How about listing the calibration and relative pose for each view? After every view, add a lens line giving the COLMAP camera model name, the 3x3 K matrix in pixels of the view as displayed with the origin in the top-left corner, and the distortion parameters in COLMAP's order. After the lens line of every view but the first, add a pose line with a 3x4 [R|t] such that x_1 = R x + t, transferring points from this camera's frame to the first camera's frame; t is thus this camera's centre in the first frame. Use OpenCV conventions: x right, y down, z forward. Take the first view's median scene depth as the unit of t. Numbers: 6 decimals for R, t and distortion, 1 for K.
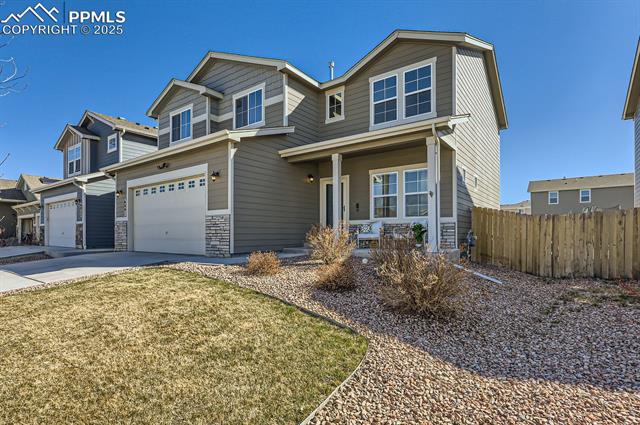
lens RADIAL K [[300.3, 0, 321.9], [0, 300.3, 229.7], [0, 0, 1]] dist [0.001220, -0.000046]
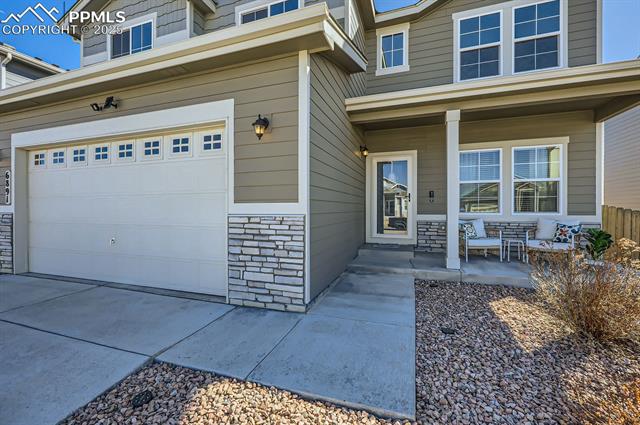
lens RADIAL K [[261.1, 0, 325.0], [0, 261.1, 209.4], [0, 0, 1]] dist [0.001335, 0.000205]
pose [[0.961010, 0.003607, 0.276492, -0.314122], [-0.007040, 0.999910, 0.011425, -0.052527], [-0.276425, -0.012926, 0.960948, 0.511627]]
